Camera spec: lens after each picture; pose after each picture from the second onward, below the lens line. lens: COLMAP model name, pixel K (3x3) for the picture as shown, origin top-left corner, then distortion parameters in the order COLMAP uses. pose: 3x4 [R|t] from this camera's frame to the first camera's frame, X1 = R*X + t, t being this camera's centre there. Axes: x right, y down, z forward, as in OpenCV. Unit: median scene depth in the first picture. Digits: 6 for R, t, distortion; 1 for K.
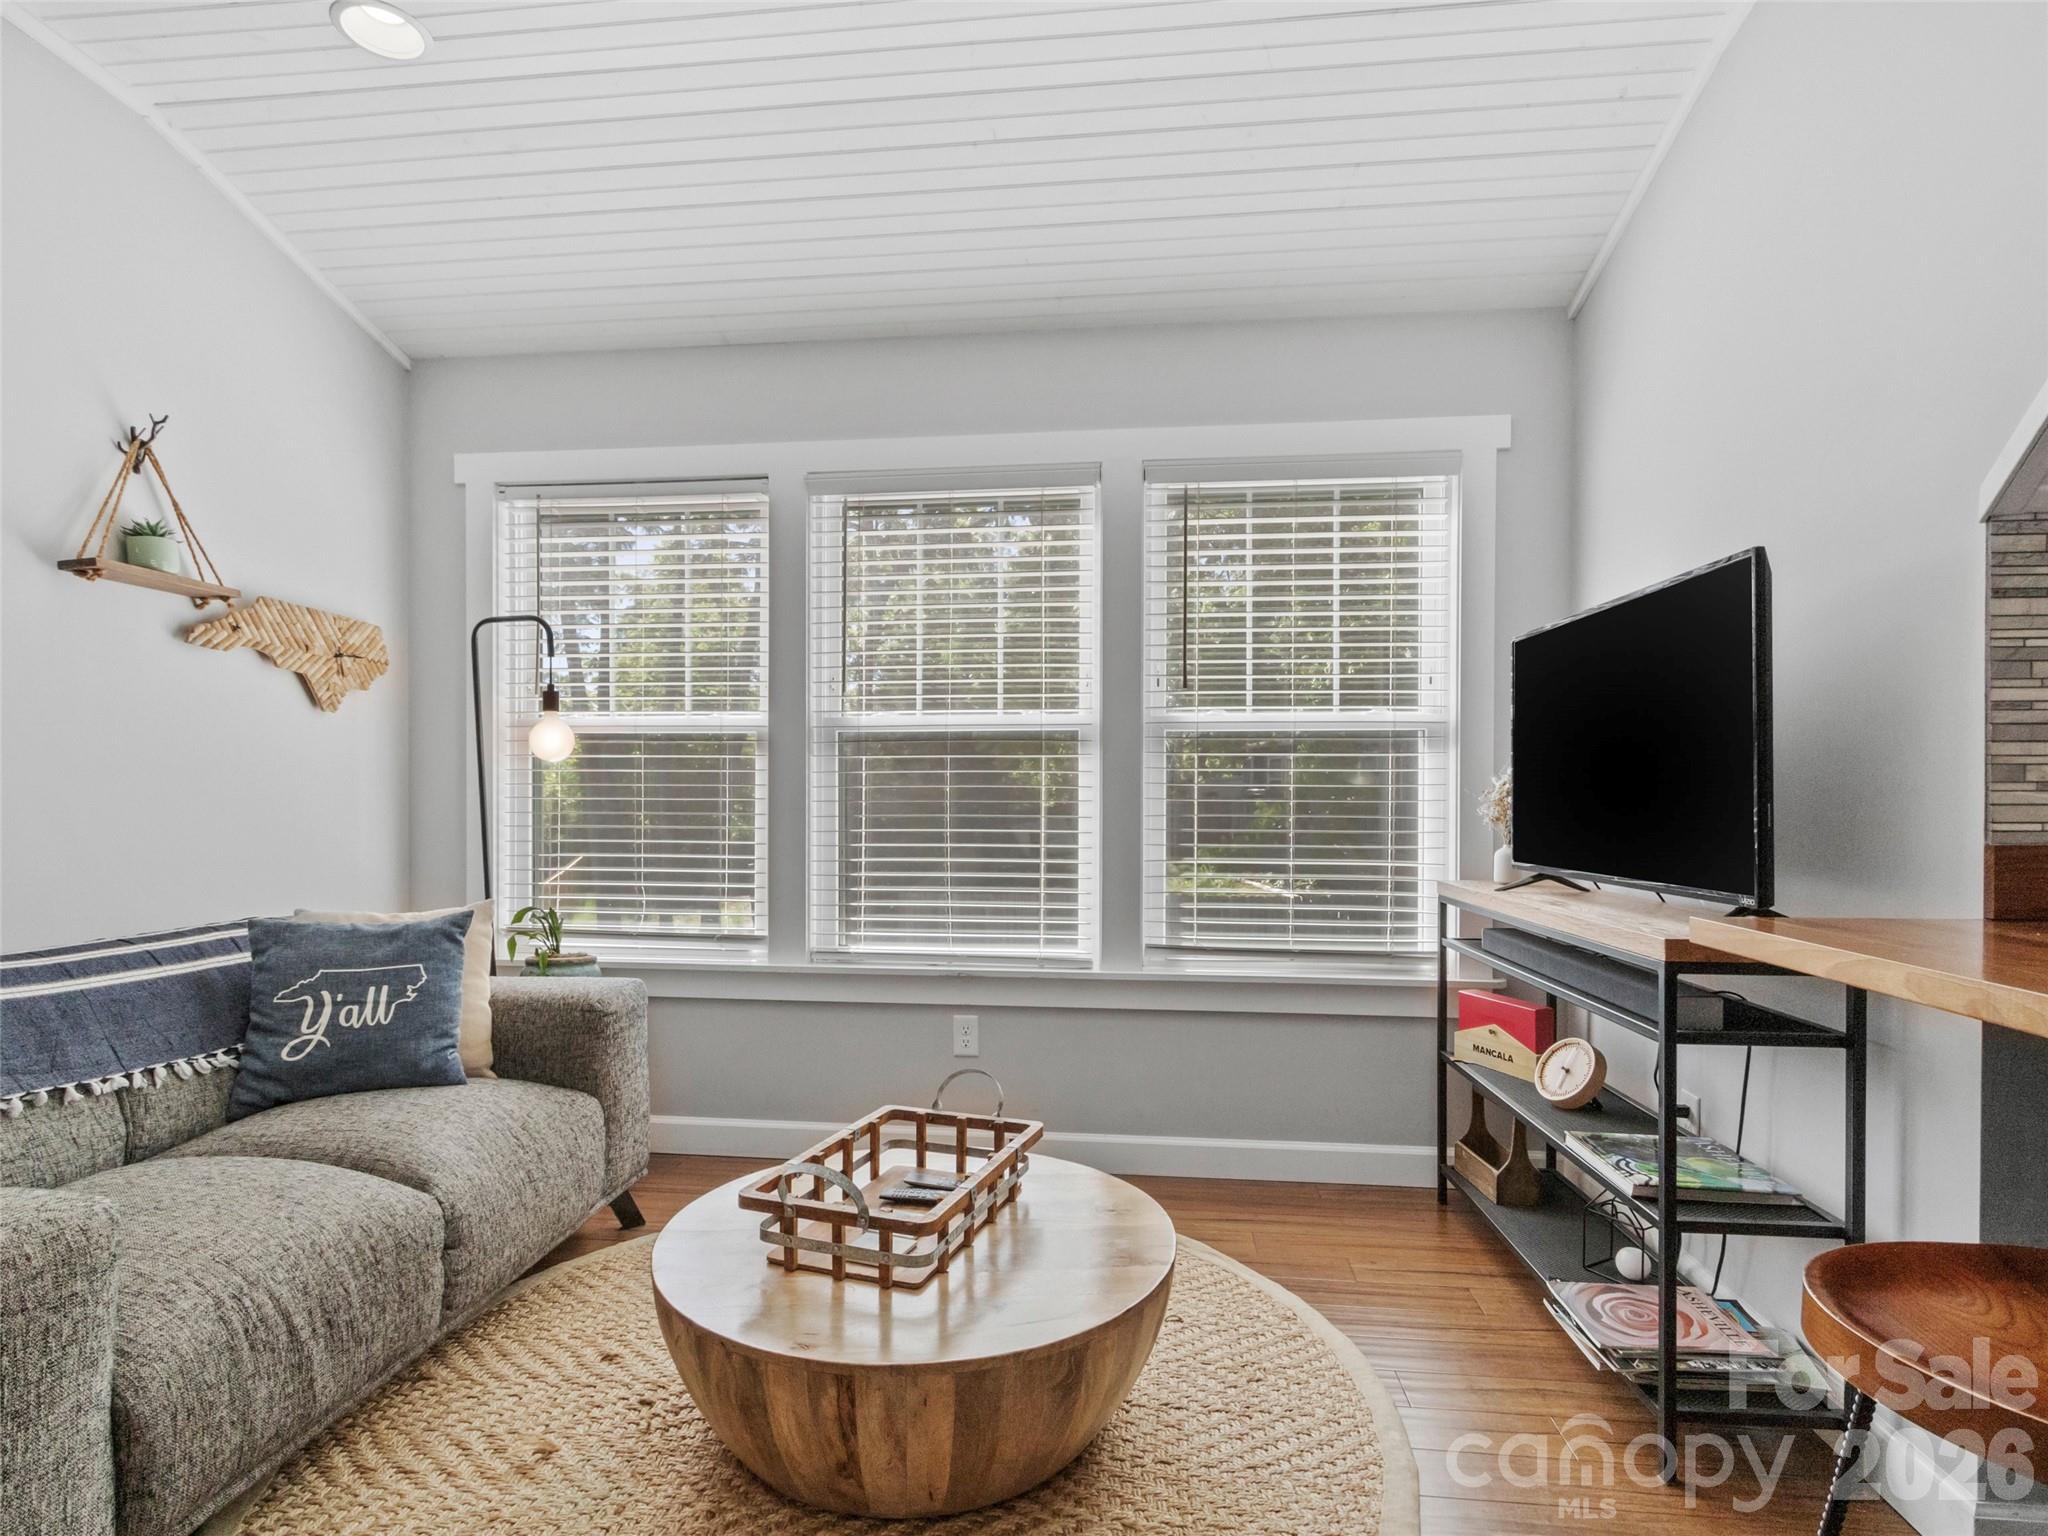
lens RADIAL K [[1076.3, 0, 1007.3], [0, 1076.3, 812.3], [0, 0, 1]] dist [0.004438, -0.002489]
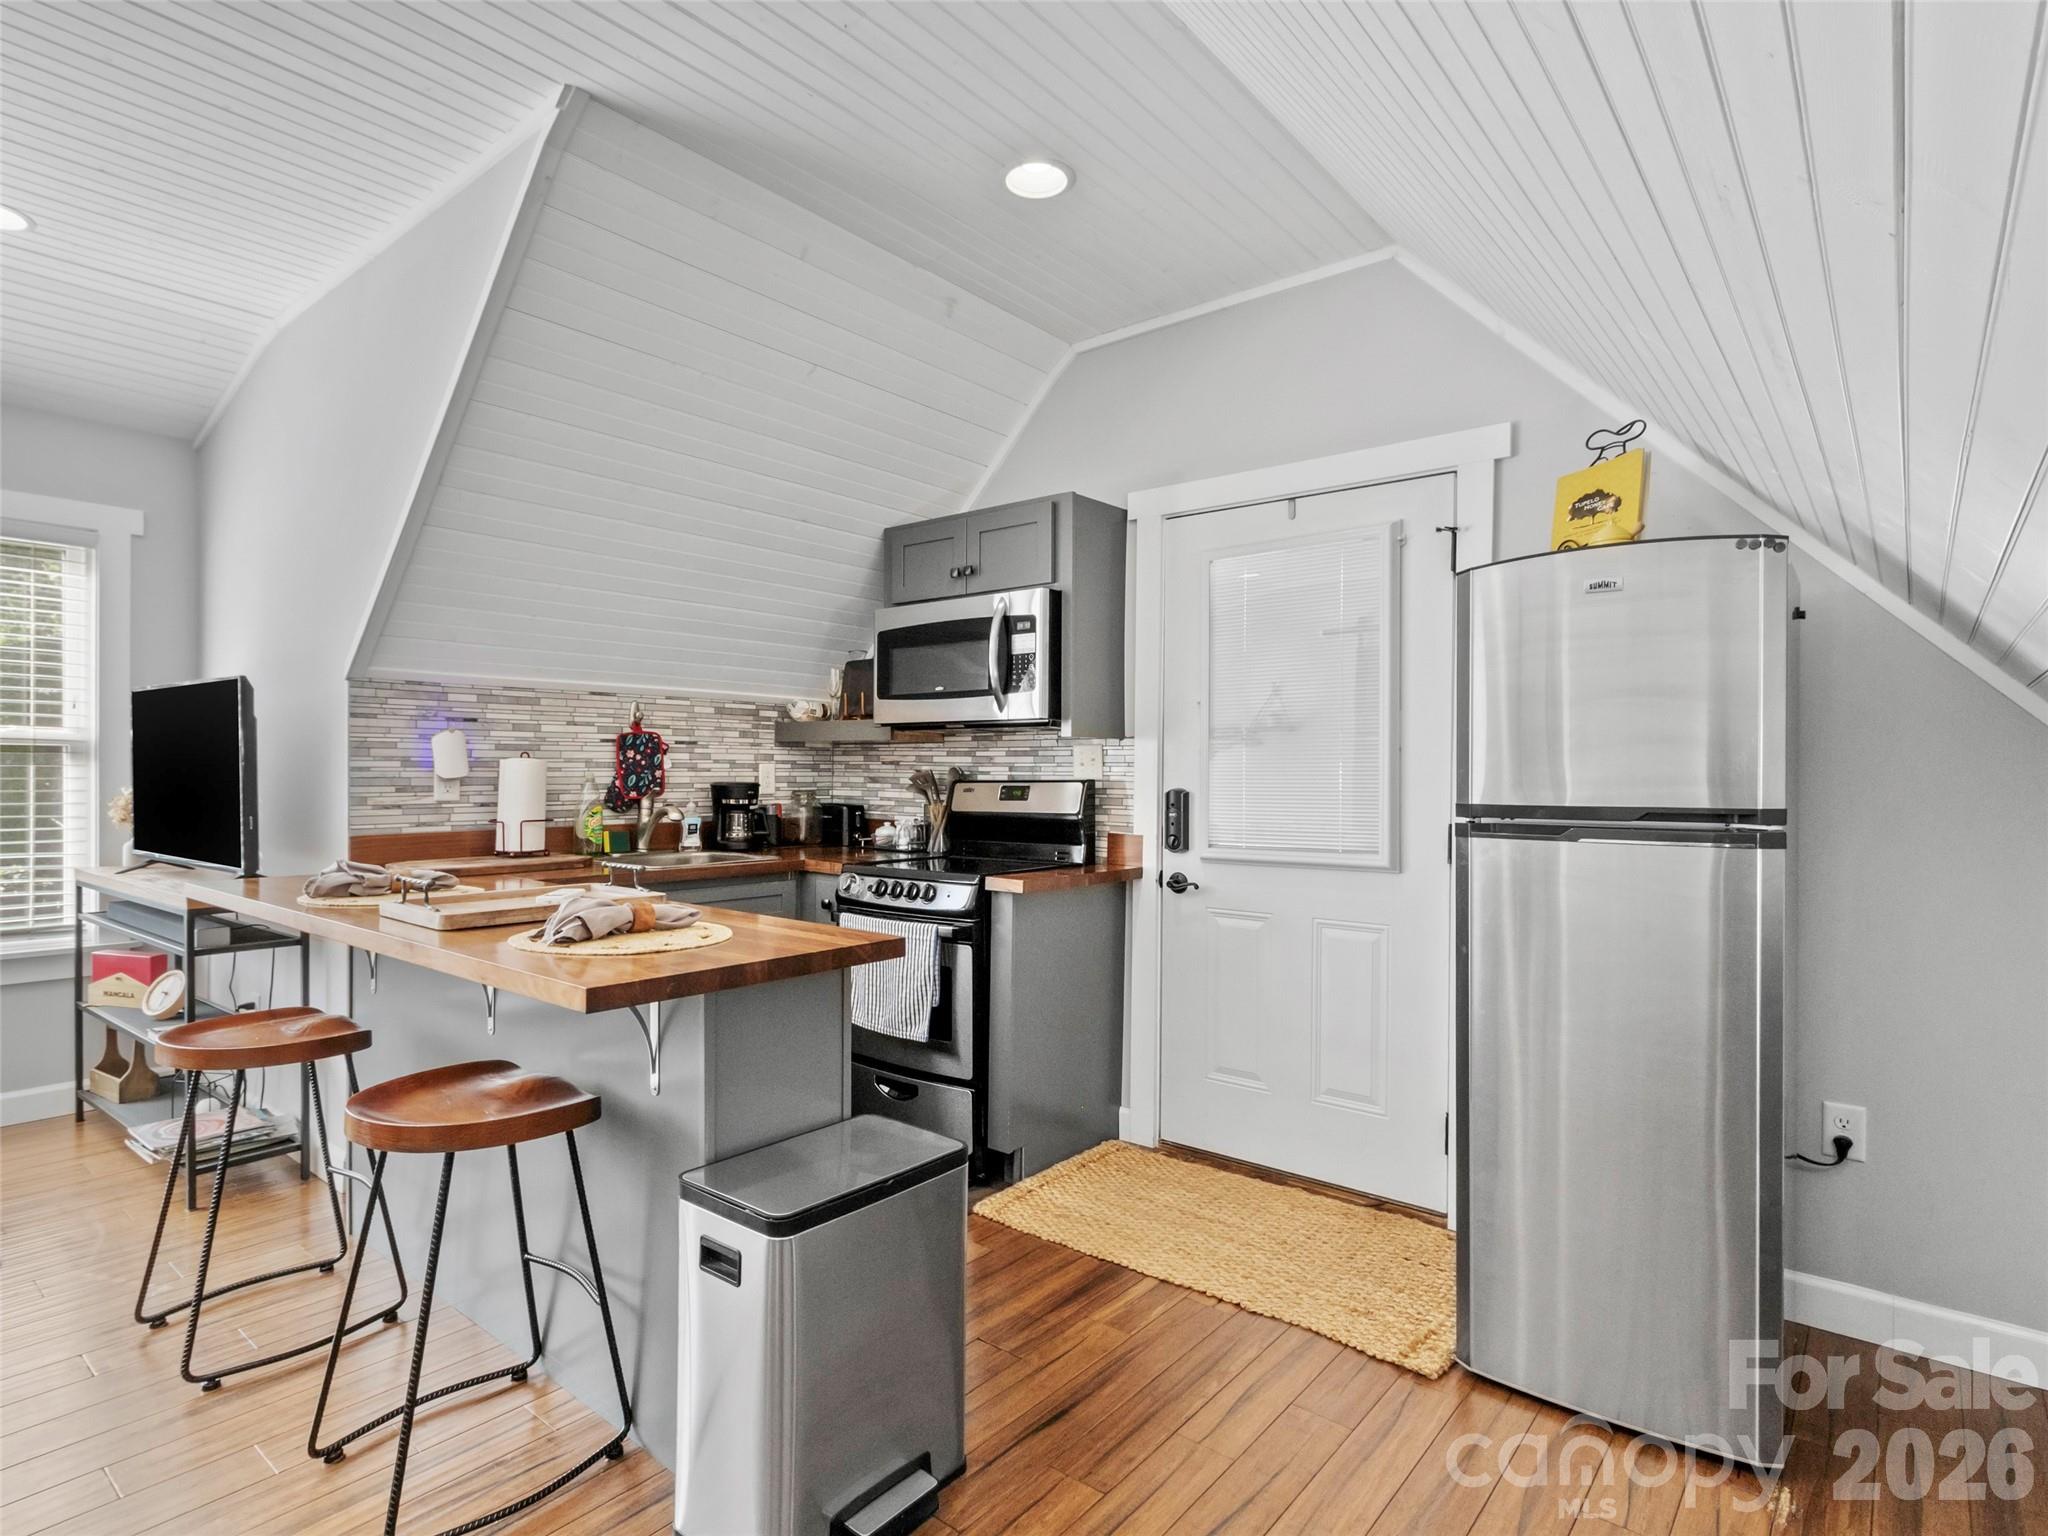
lens RADIAL K [[1076.3, 0, 1003.3], [0, 1076.3, 773.6], [0, 0, 1]] dist [0.004438, -0.002489]
pose [[0.538355, -0.001357, 0.842717, -0.091181], [0.003265, 0.999995, -0.000476, -0.049223], [-0.842712, 0.003007, 0.538356, -0.678125]]
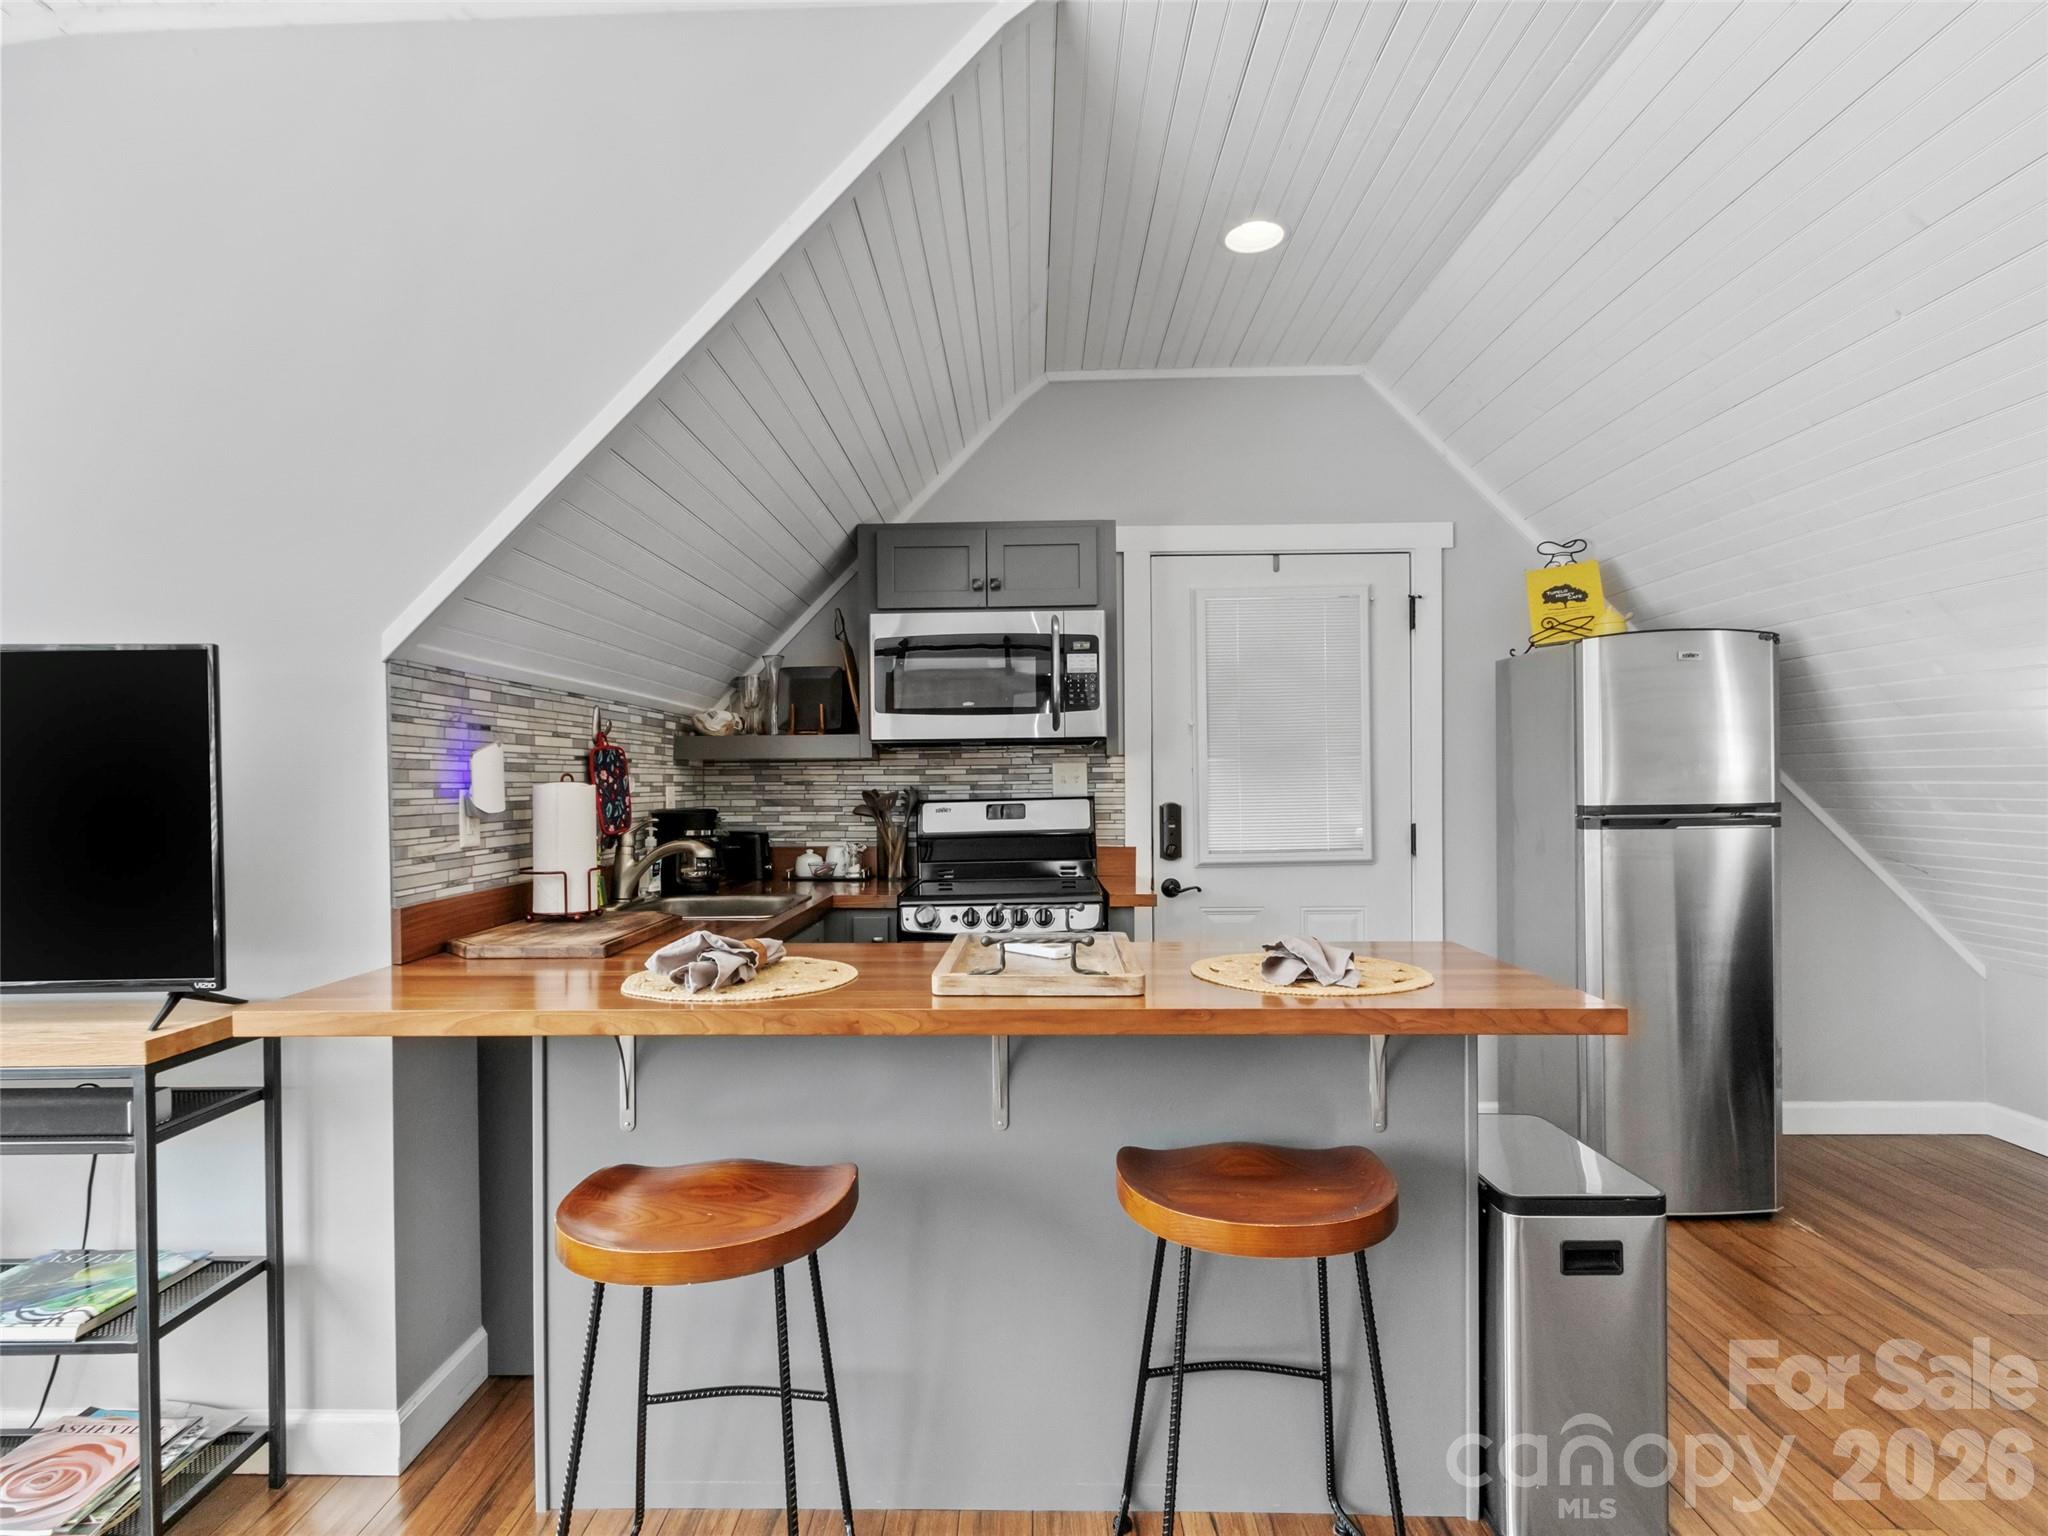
lens RADIAL K [[1076.3, 0, 1022.8], [0, 1076.3, 783.9], [0, 0, 1]] dist [0.004438, -0.002489]
pose [[-0.115873, -0.000555, 0.993264, -0.281205], [0.019730, 0.999801, 0.002860, -0.063901], [-0.993068, 0.019929, -0.115839, 0.223432]]
